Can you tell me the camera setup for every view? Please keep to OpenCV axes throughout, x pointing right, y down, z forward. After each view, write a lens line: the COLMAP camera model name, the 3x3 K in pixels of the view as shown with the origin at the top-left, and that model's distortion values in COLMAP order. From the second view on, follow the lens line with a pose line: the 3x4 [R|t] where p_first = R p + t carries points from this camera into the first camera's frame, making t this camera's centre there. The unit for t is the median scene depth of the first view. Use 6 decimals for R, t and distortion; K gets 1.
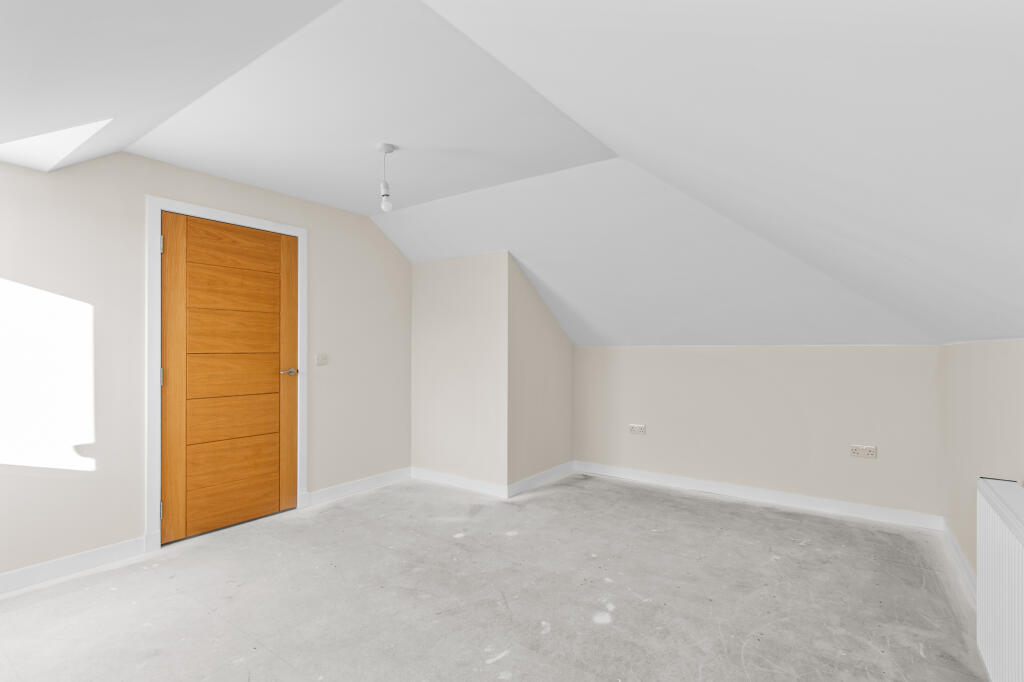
lens RADIAL K [[471.0, 0, 530.1], [0, 471.0, 342.4], [0, 0, 1]] dist [-0.001432, -0.000523]
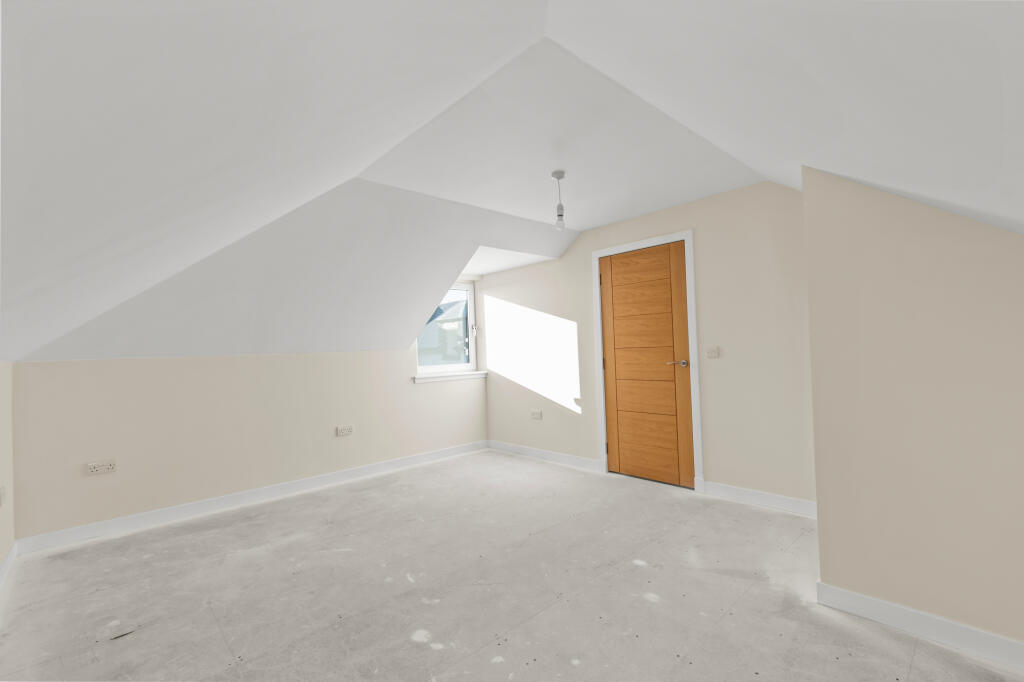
lens RADIAL K [[442.9, 0, 515.6], [0, 442.9, 335.5], [0, 0, 1]] dist [0.002264, 0.000237]
pose [[-0.199700, -0.022071, -0.979608, 0.649530], [0.049008, 0.998270, -0.032482, 0.012400], [0.978631, -0.054496, -0.198273, 0.902089]]
